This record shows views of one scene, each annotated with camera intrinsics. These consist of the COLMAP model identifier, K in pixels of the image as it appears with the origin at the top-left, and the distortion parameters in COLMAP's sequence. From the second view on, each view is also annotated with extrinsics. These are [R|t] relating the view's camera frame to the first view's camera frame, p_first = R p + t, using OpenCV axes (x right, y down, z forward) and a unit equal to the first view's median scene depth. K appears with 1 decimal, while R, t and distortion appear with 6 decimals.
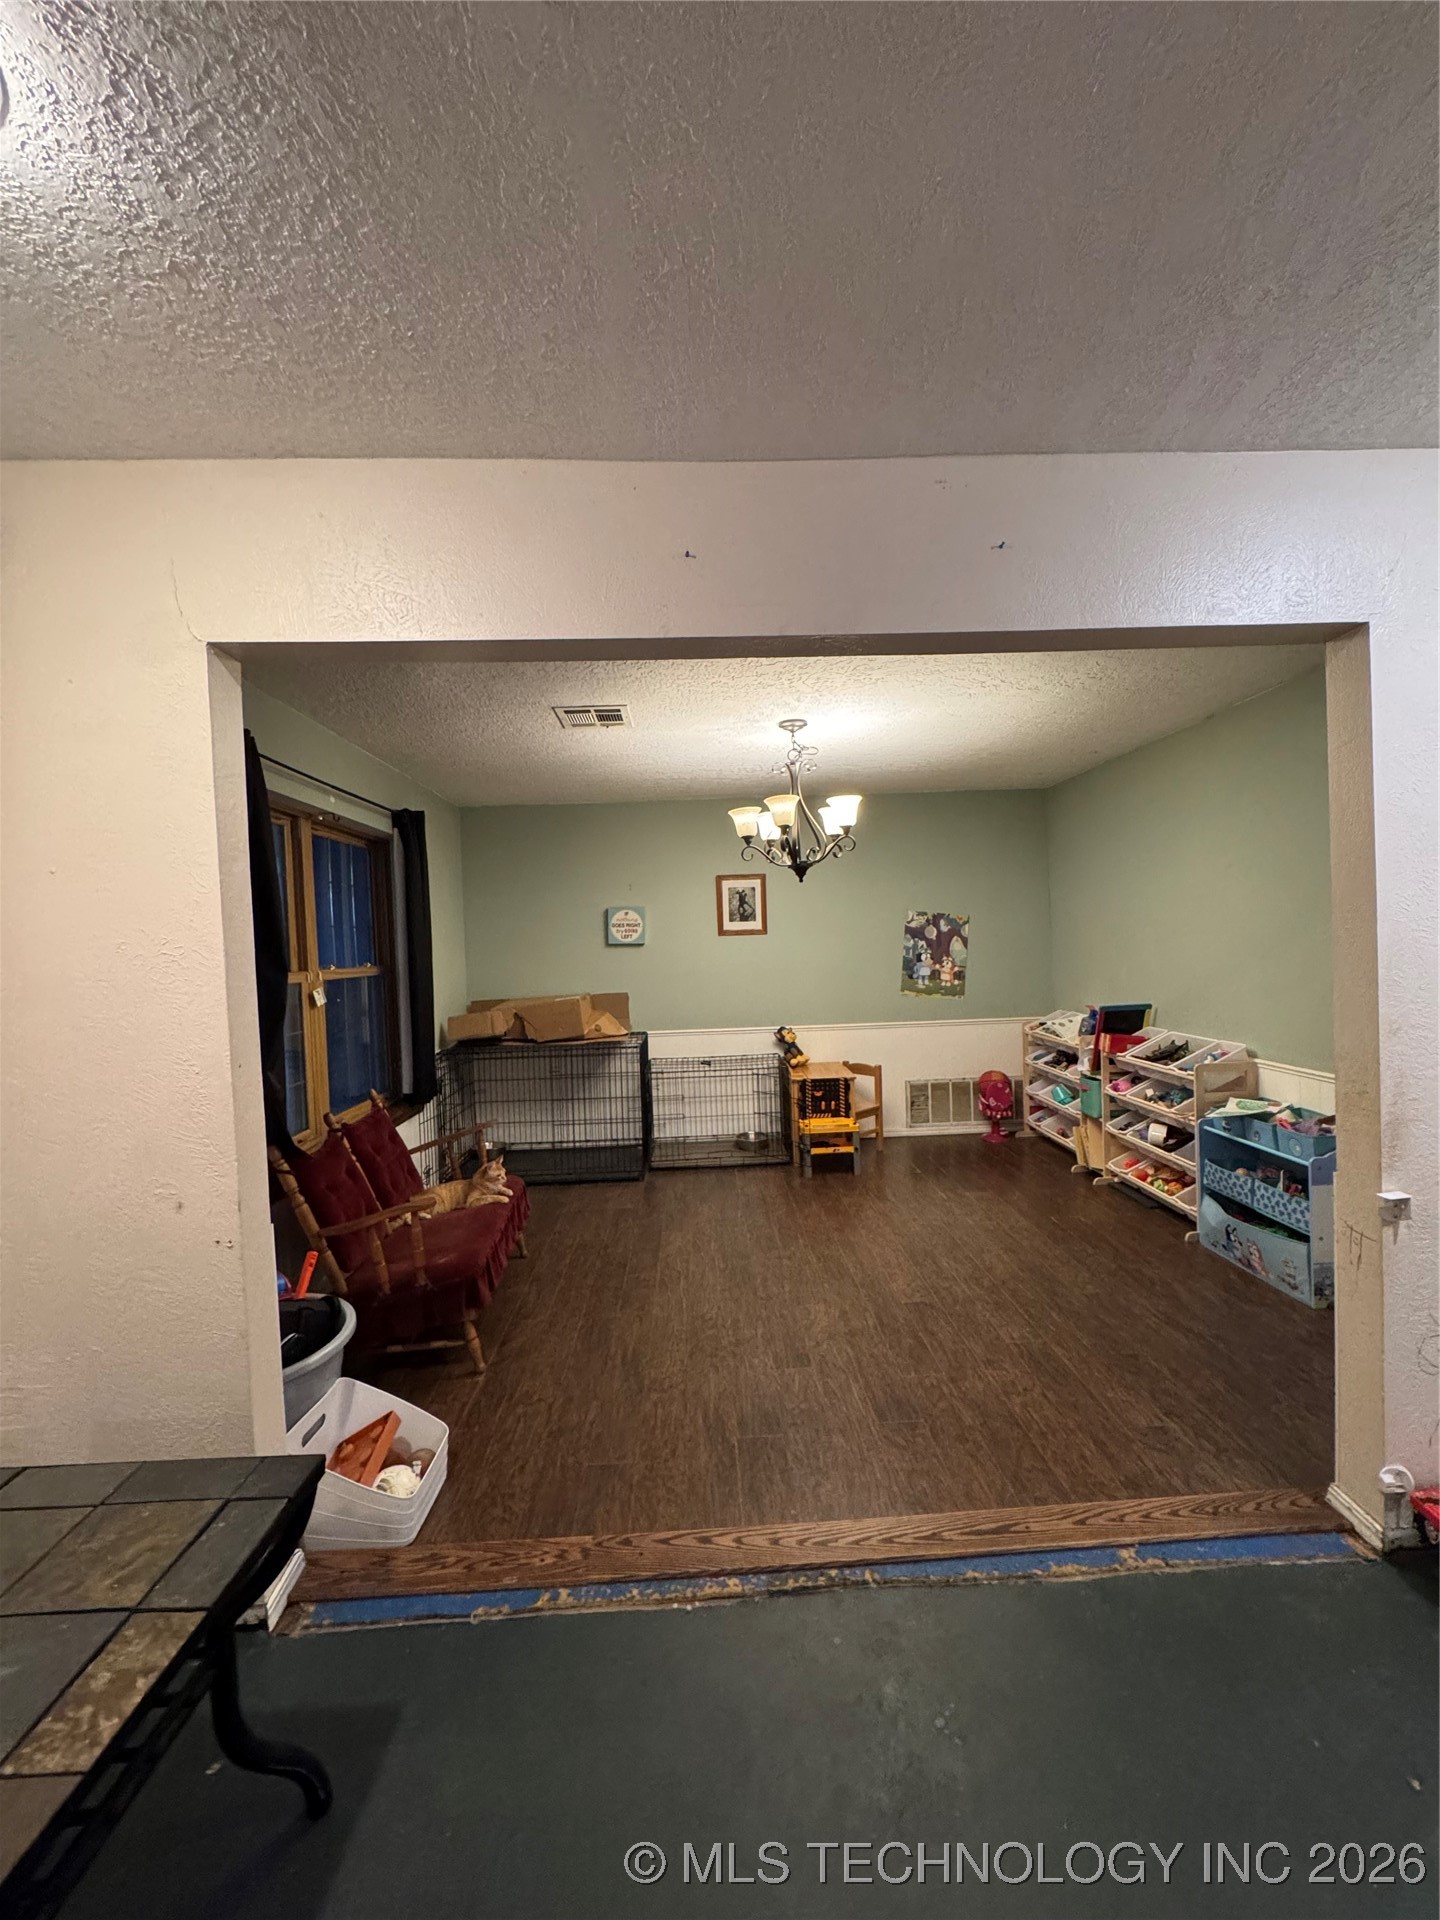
lens RADIAL K [[758.6, 0, 717.0], [0, 758.6, 962.3], [0, 0, 1]] dist [-0.002397, -0.000603]
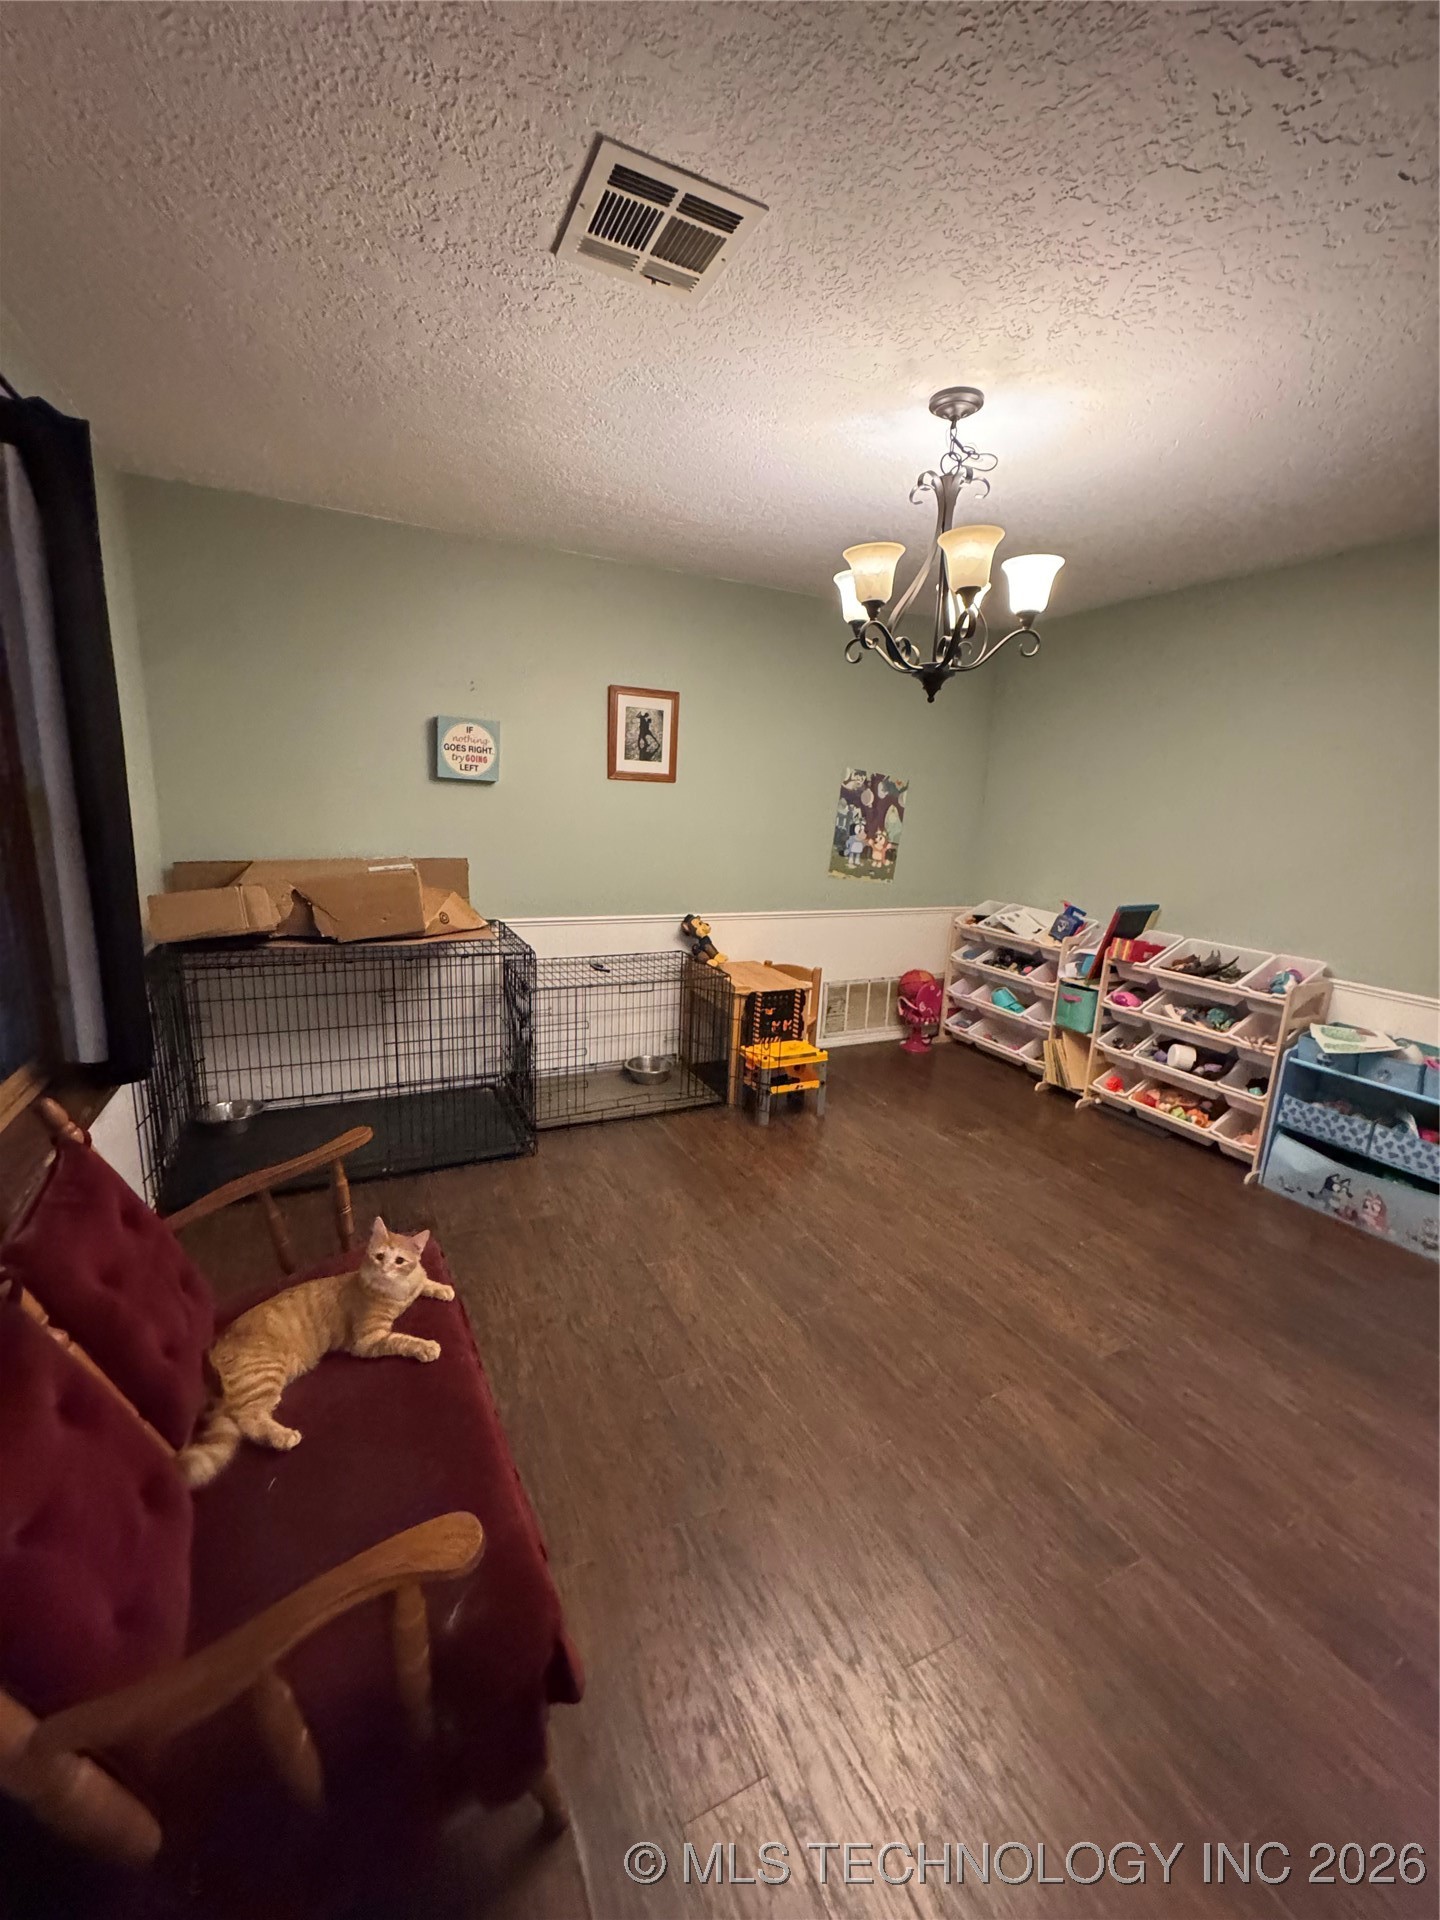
lens RADIAL K [[758.6, 0, 716.9], [0, 758.6, 961.1], [0, 0, 1]] dist [-0.002397, -0.000603]
pose [[0.909691, -0.012739, 0.415091, -0.204182], [-0.064817, 0.982925, 0.172215, 0.001845], [-0.410197, -0.183567, 0.893332, 0.349735]]
